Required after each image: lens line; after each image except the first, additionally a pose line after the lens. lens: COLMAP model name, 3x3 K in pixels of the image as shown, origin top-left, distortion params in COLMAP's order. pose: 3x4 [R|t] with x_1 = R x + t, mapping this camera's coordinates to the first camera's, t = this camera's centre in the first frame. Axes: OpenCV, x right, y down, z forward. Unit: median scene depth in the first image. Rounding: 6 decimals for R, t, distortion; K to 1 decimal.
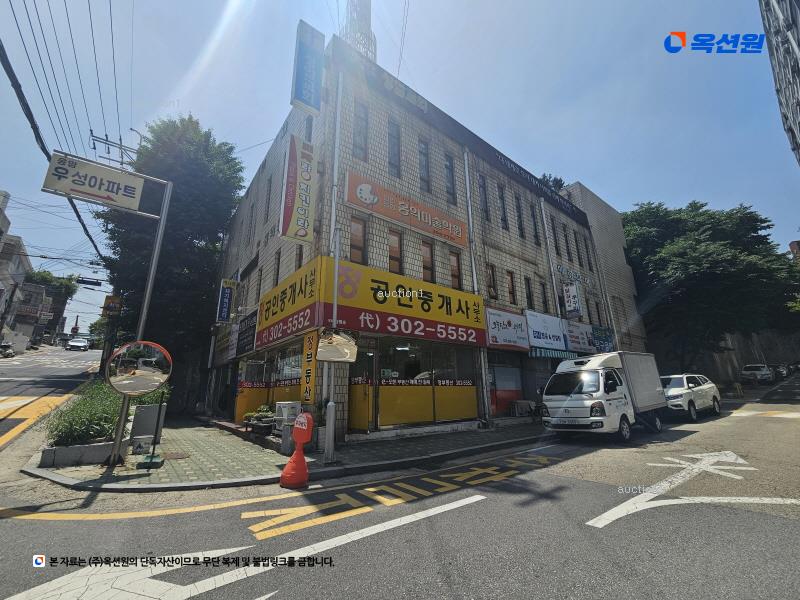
lens RADIAL K [[328.9, 0, 400.0], [0, 328.9, 300.0], [0, 0, 1]] dist [-0.001451, -0.000361]
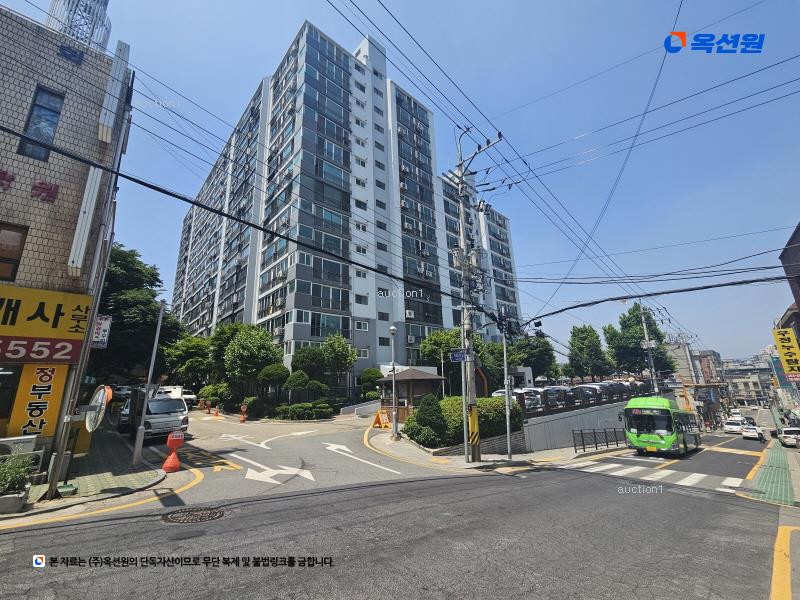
lens RADIAL K [[328.9, 0, 400.0], [0, 328.9, 300.0], [0, 0, 1]] dist [-0.001451, -0.000361]
pose [[-0.081862, 0.272981, 0.958530, -0.886404], [-0.234800, 0.929404, -0.284740, -0.031040], [-0.968591, -0.248372, -0.011987, 0.022513]]
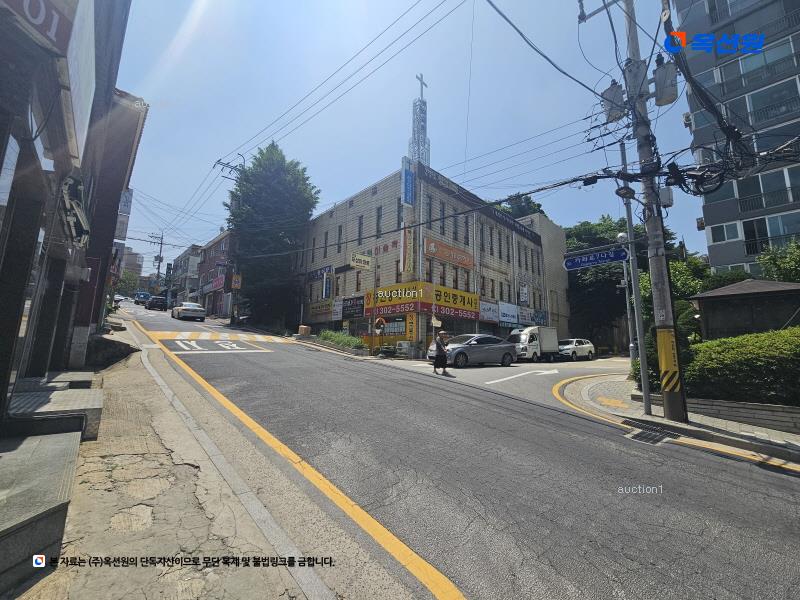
lens RADIAL K [[328.9, 0, 400.0], [0, 328.9, 300.0], [0, 0, 1]] dist [-0.001451, -0.000361]
pose [[0.994052, 0.050246, 0.096623, -0.380831], [-0.061047, 0.991798, 0.112296, -0.164683], [-0.090188, -0.117526, 0.988966, -0.849555]]
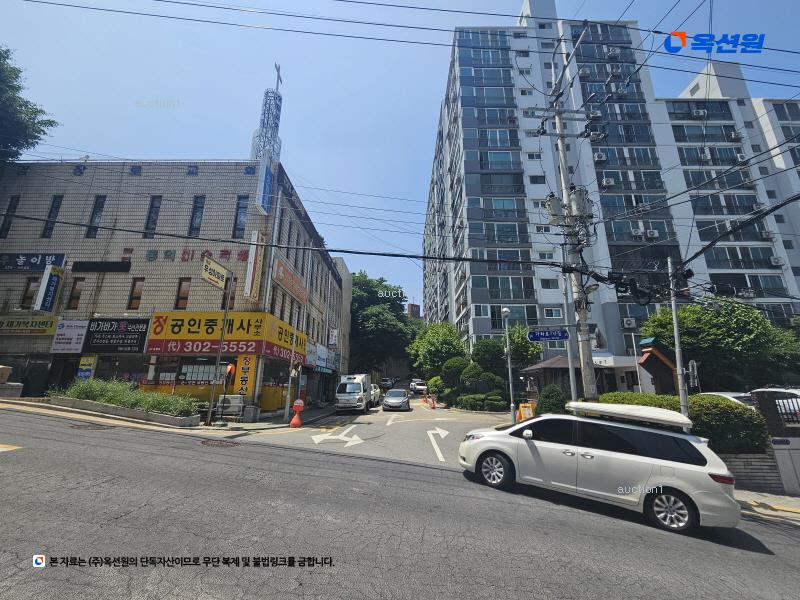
lens RADIAL K [[328.9, 0, 400.0], [0, 328.9, 300.0], [0, 0, 1]] dist [-0.001451, -0.000361]
pose [[0.620977, 0.225166, 0.750792, -0.728733], [-0.226783, 0.968496, -0.102885, -0.115855], [-0.750305, -0.106377, 0.652477, -0.430823]]
